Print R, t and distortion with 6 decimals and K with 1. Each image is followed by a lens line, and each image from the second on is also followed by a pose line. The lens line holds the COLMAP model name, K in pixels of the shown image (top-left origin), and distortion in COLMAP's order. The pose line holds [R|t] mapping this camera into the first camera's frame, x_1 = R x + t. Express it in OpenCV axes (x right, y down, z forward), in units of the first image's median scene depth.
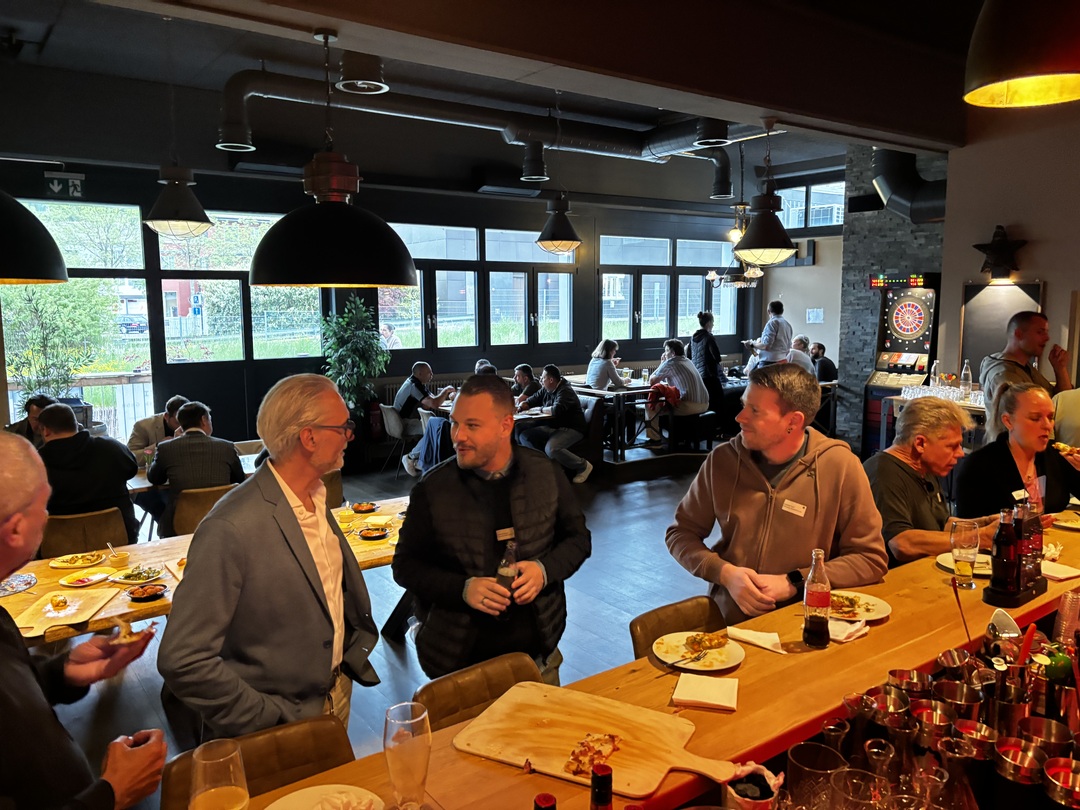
lens RADIAL K [[828.4, 0, 541.4], [0, 828.4, 396.9], [0, 0, 1]] dist [0.041005, -0.032520]
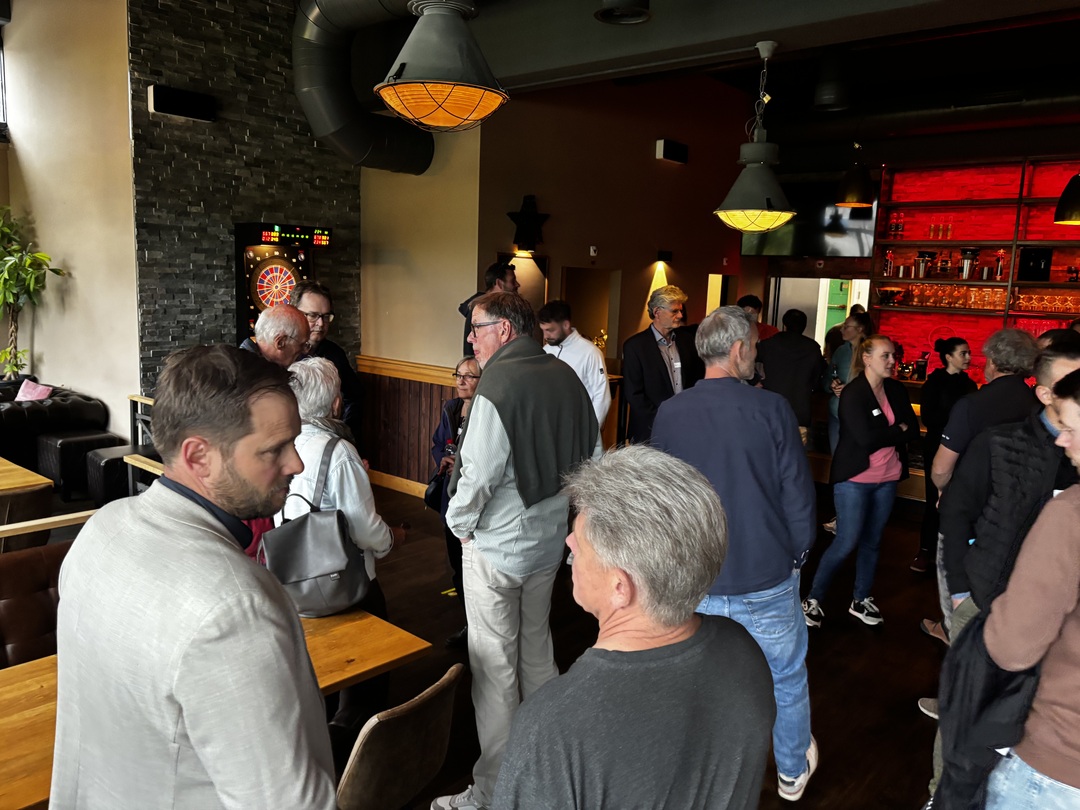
lens RADIAL K [[828.4, 0, 546.9], [0, 828.4, 409.0], [0, 0, 1]] dist [0.041005, -0.032520]
pose [[-0.280804, -0.152270, 0.947609, -0.304348], [0.081589, 0.979973, 0.181648, -0.094190], [-0.956291, 0.128322, -0.262757, 0.892454]]
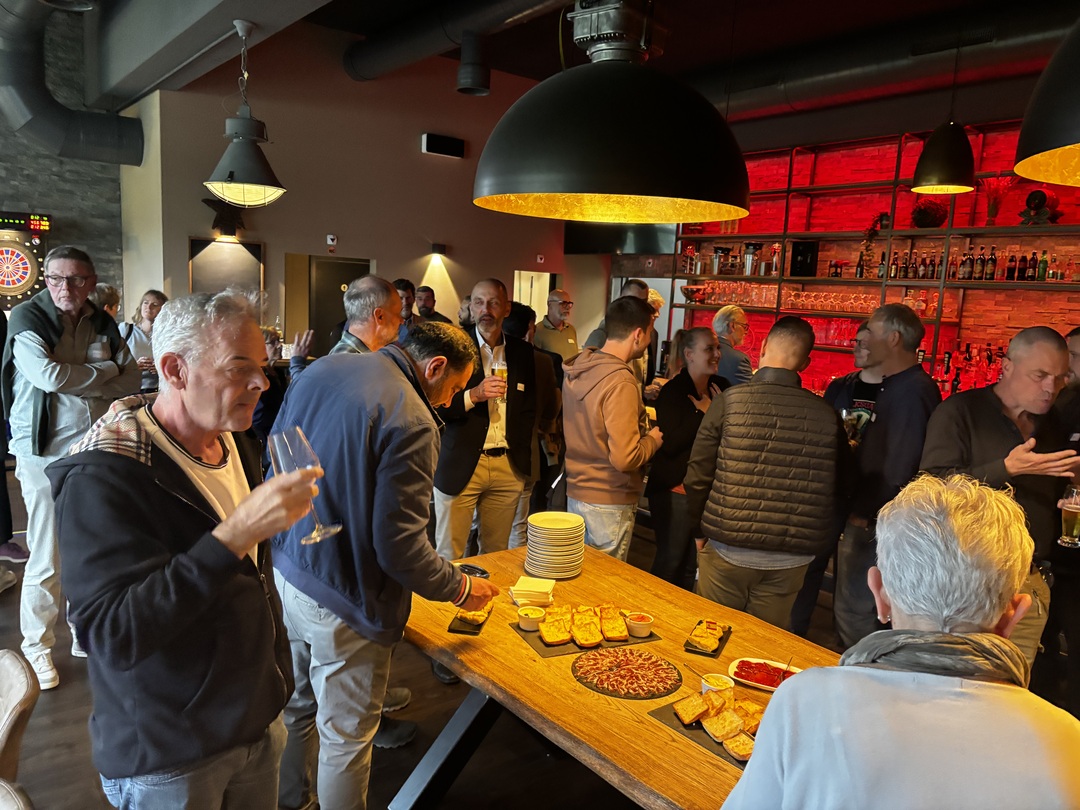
lens RADIAL K [[828.4, 0, 540.6], [0, 828.4, 404.1], [0, 0, 1]] dist [0.041005, -0.032520]
pose [[-0.074124, -0.131257, 0.988573, -0.385981], [0.070662, 0.988117, 0.136495, -0.034706], [-0.994742, 0.079972, -0.063968, 0.497633]]
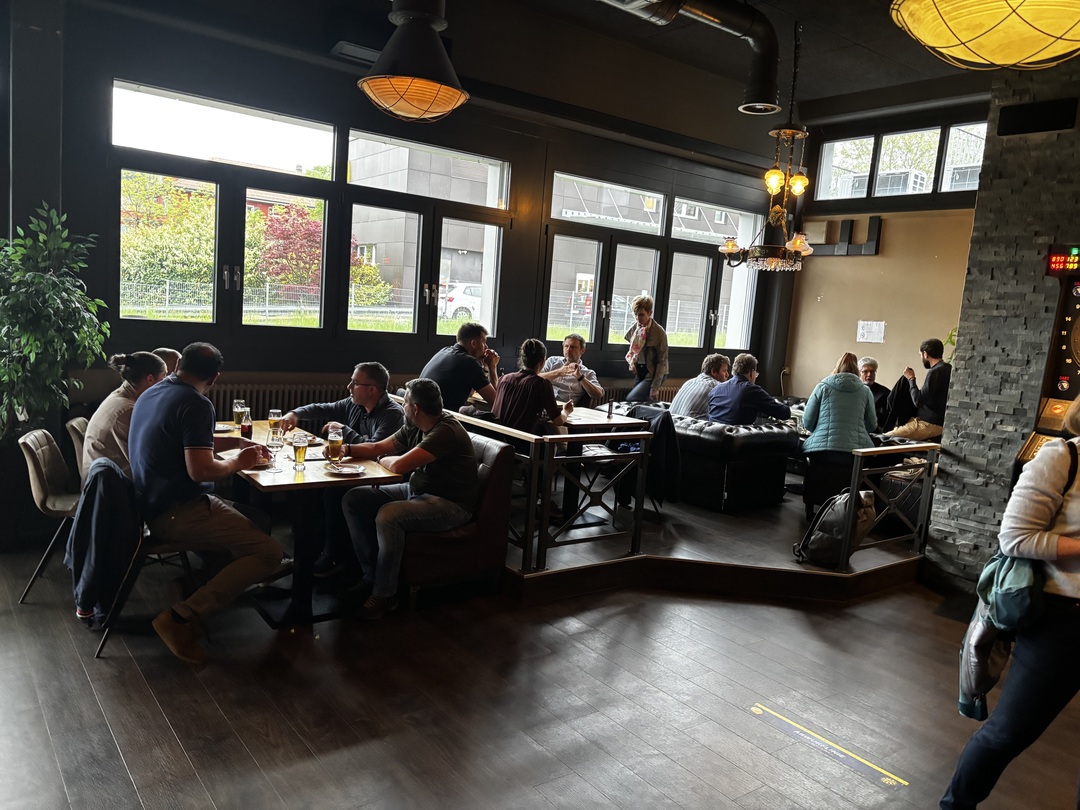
lens RADIAL K [[828.4, 0, 543.1], [0, 828.4, 412.4], [0, 0, 1]] dist [0.041005, -0.032520]
pose [[0.996496, 0.079774, 0.025122, 0.073546], [-0.079963, 0.996776, 0.006614, -0.021650], [-0.024513, -0.008599, 0.999663, 0.451290]]
